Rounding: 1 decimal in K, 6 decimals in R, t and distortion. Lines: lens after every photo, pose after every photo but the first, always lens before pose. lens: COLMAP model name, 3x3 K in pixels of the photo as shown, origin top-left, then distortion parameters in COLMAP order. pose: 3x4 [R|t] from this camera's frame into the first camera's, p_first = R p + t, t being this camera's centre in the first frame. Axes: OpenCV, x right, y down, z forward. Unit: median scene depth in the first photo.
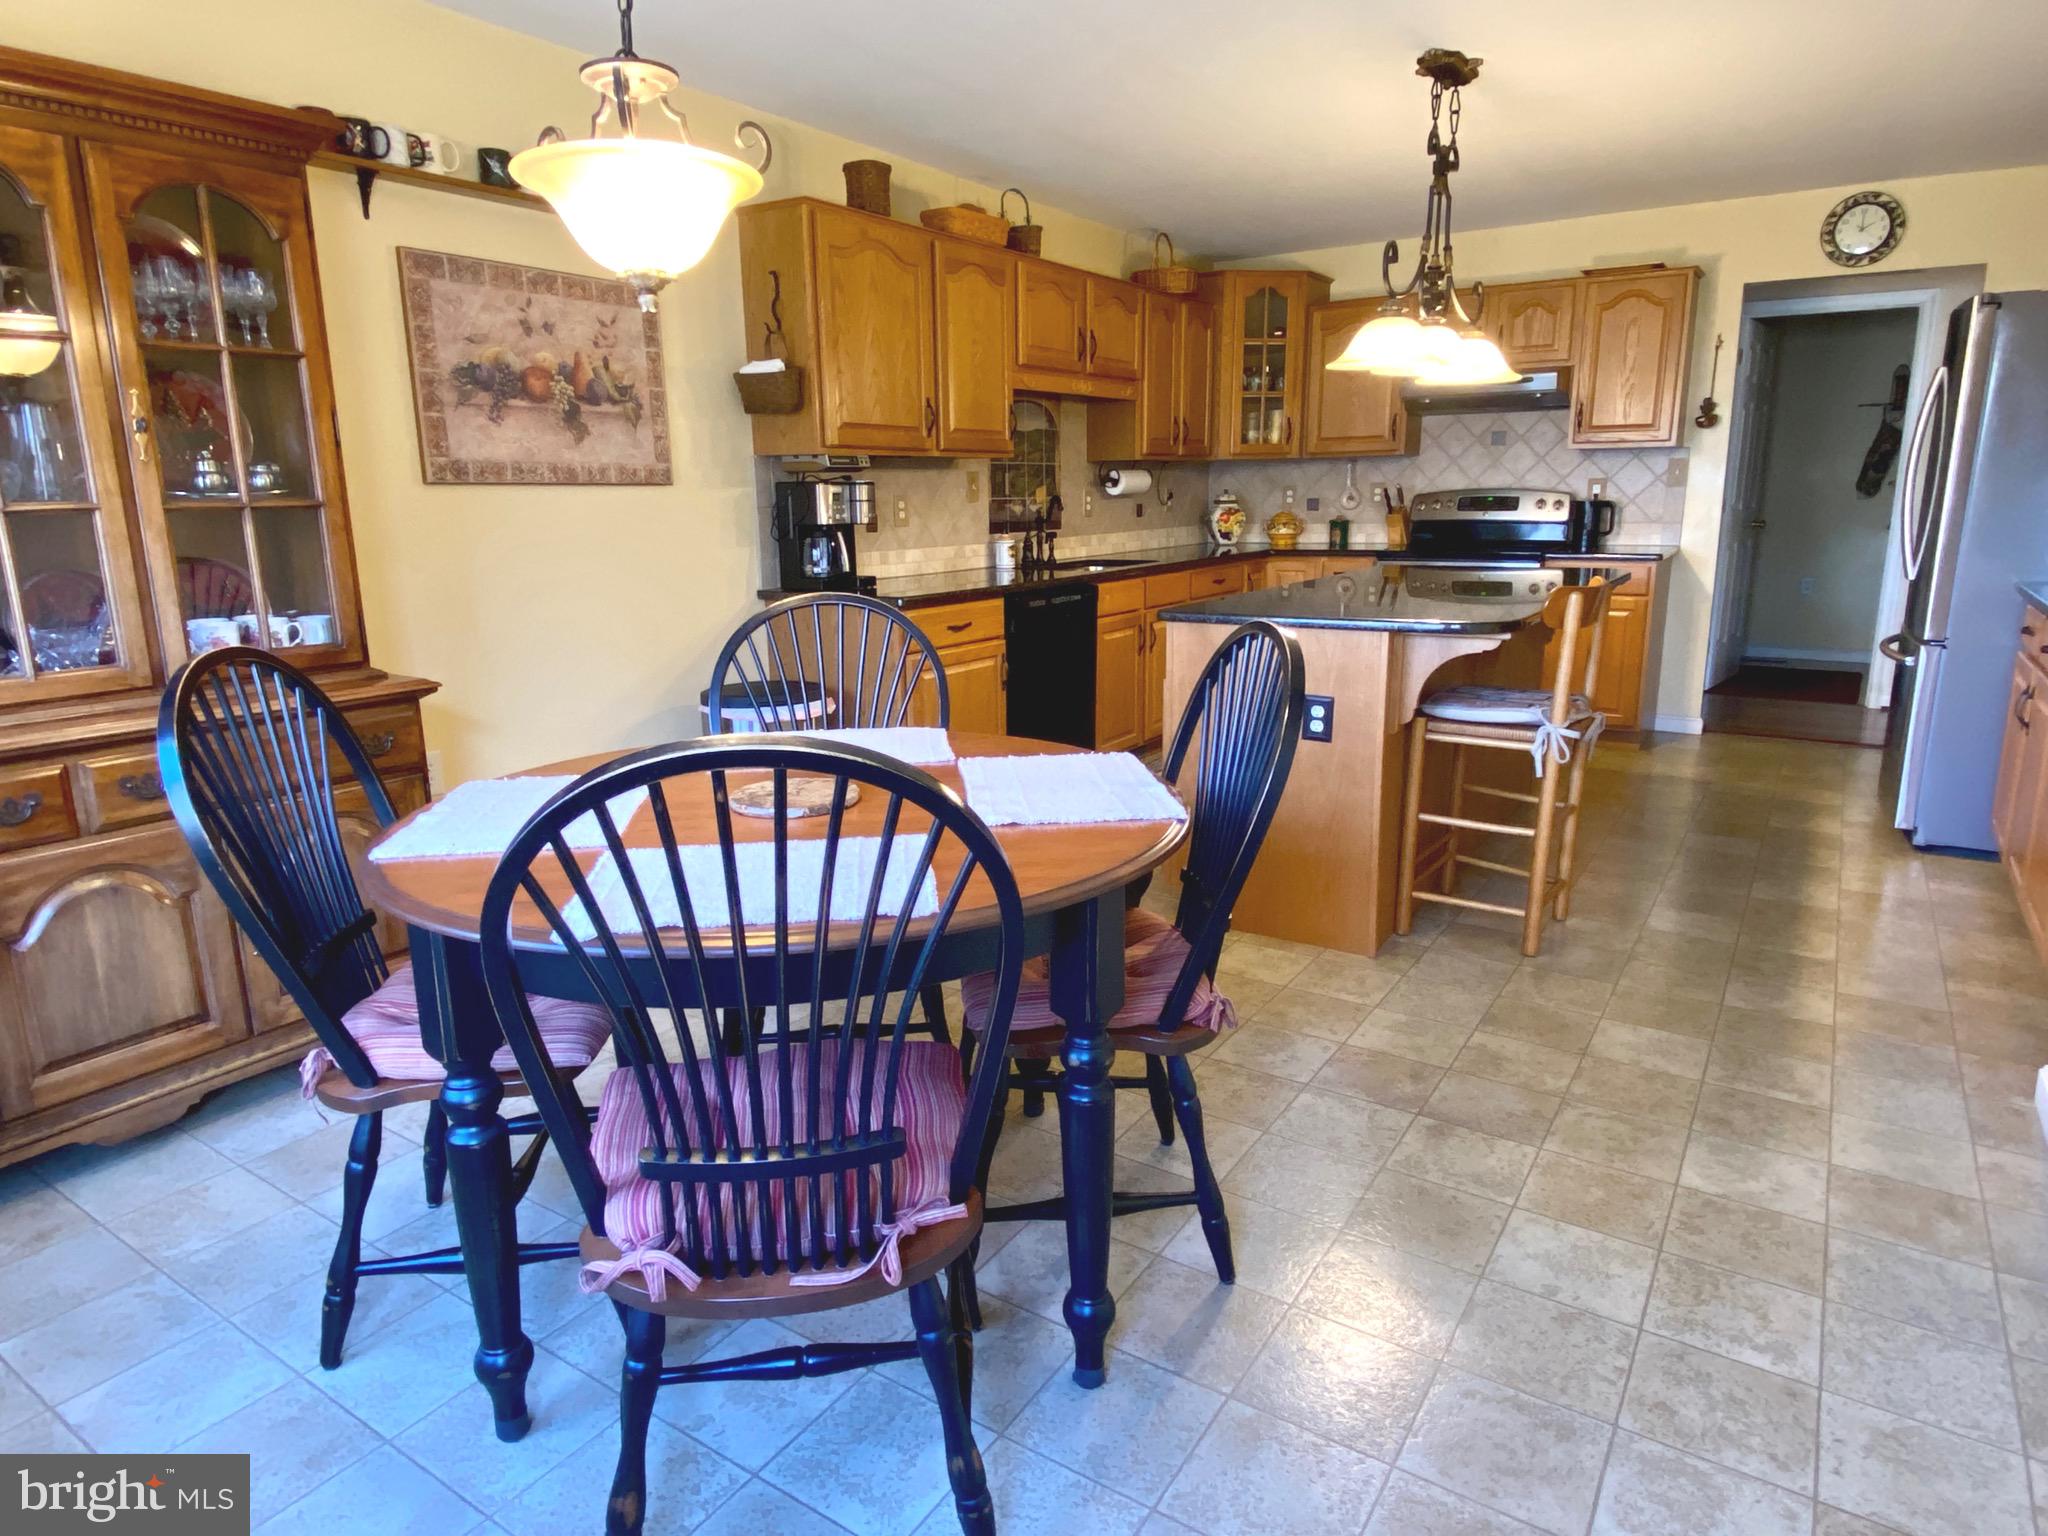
lens RADIAL K [[1201.5, 0, 980.9], [0, 1201.5, 823.0], [0, 0, 1]] dist [-0.021475, -0.007883]
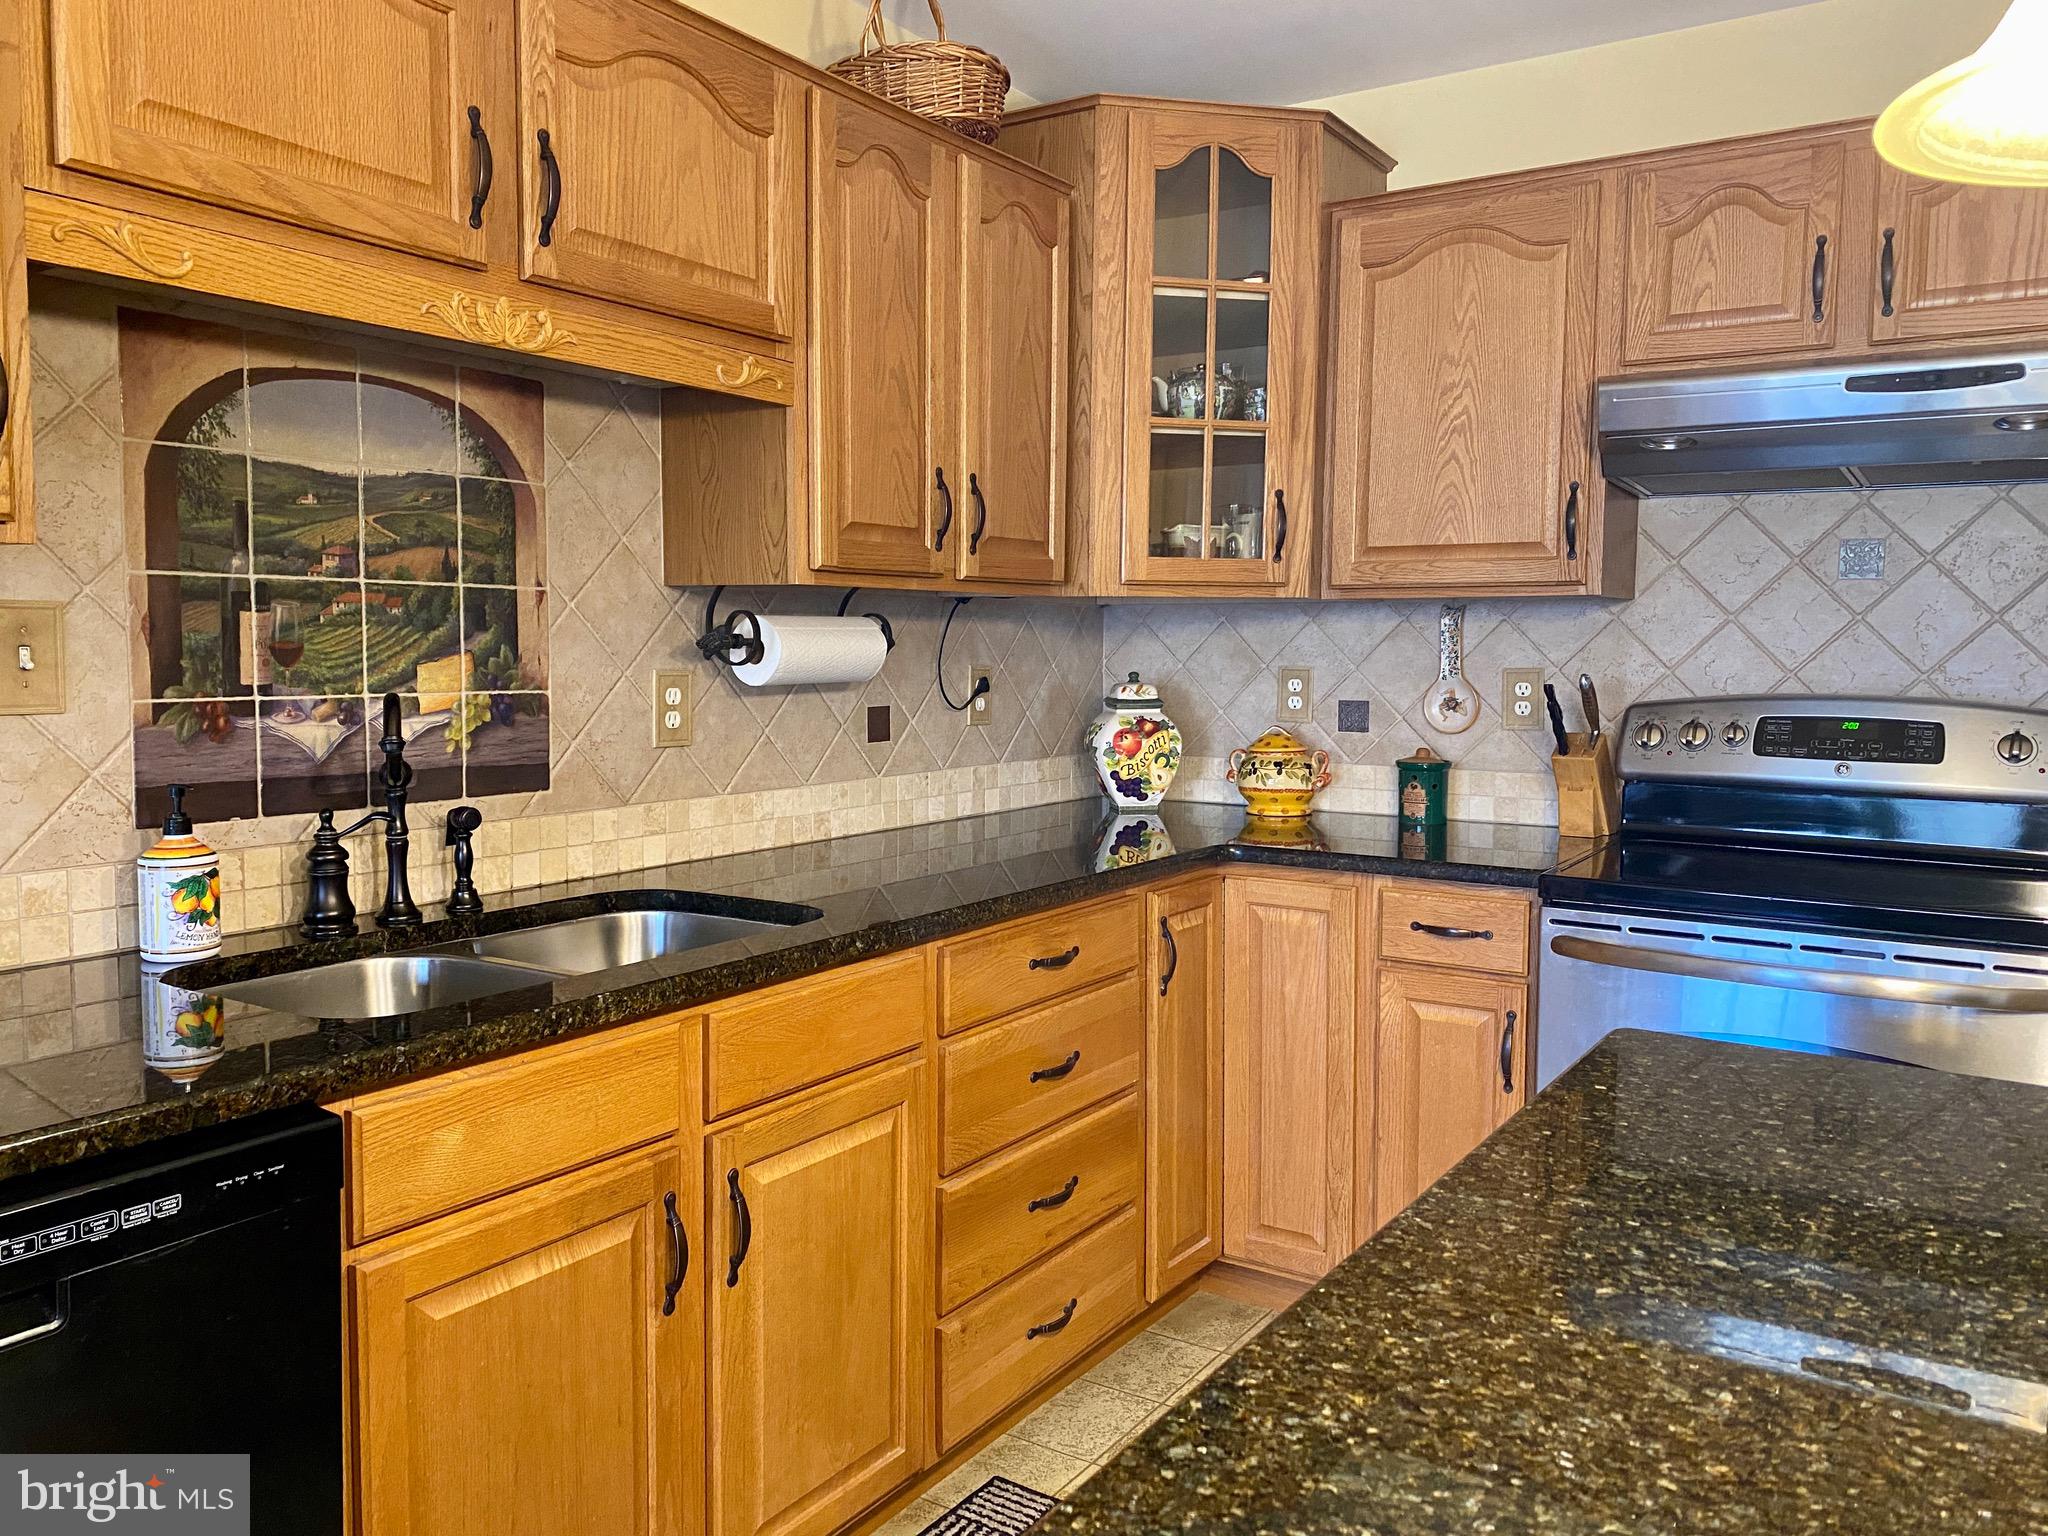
lens RADIAL K [[1528.3, 0, 1028.1], [0, 1528.3, 763.1], [0, 0, 1]] dist [0.004939, -0.009851]
pose [[0.998980, 0.029162, 0.034470, 0.171451], [-0.022150, 0.981794, -0.188654, -0.171638], [-0.039344, 0.187699, 0.981438, 0.575460]]
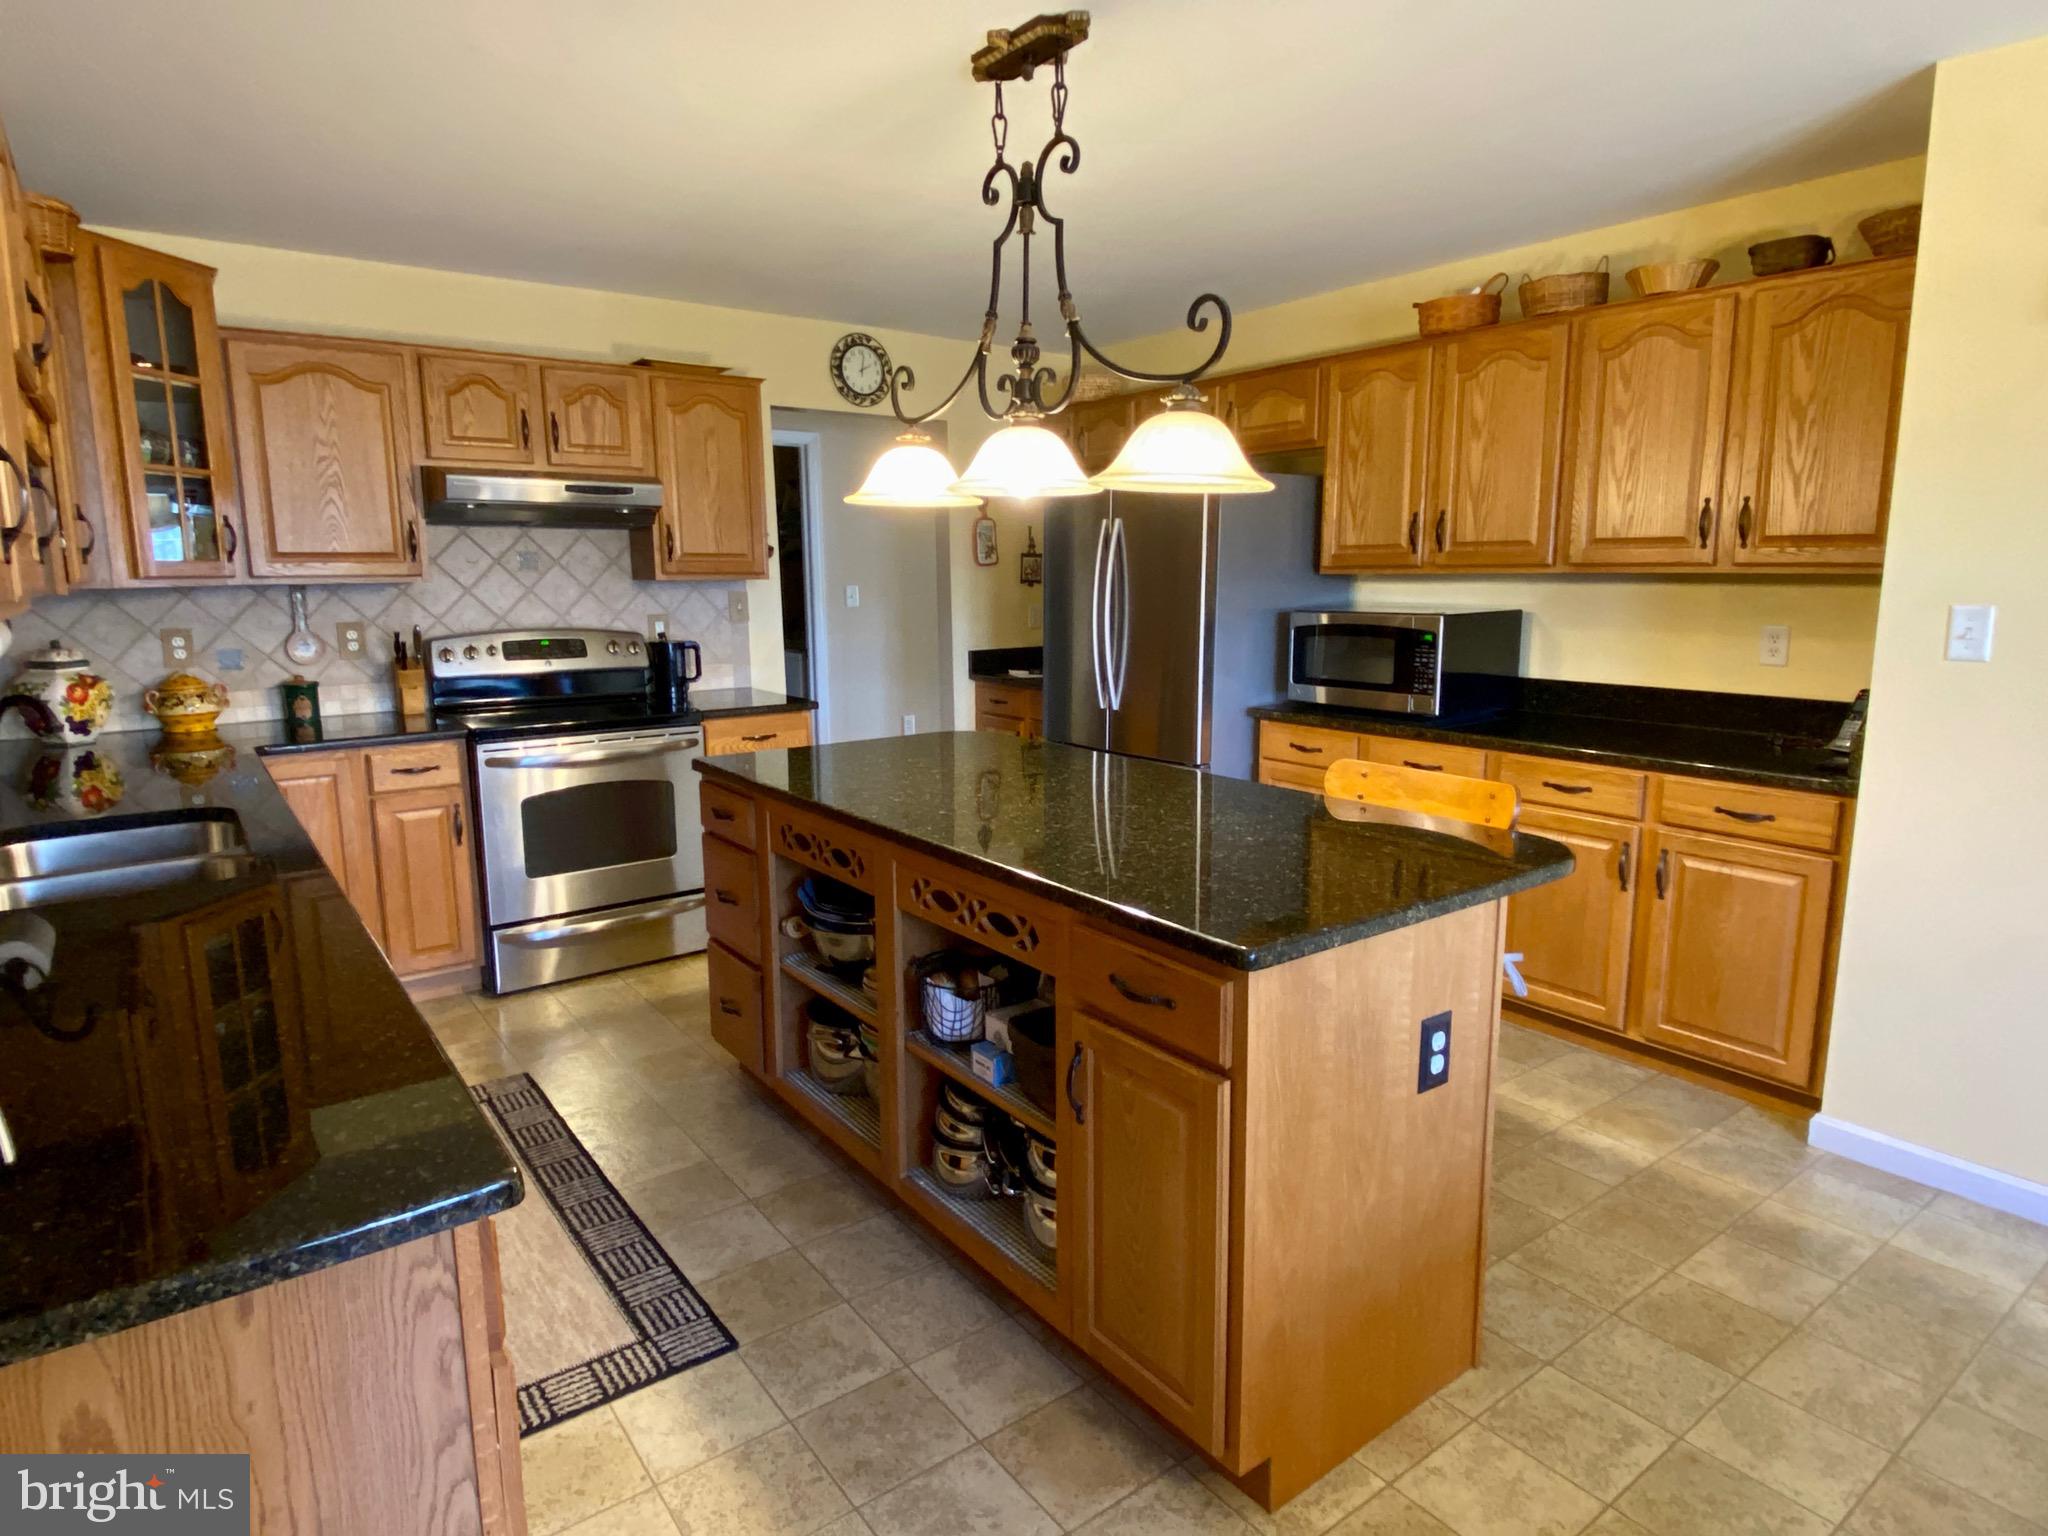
lens RADIAL K [[1178.9, 0, 1028.2], [0, 1178.9, 761.5], [0, 0, 1]] dist [-0.001720, -0.005842]
pose [[0.305766, -0.133105, 0.942757, -0.172308], [0.252151, 0.966145, 0.054627, -0.166458], [-0.918111, 0.221014, 0.328977, 0.509035]]
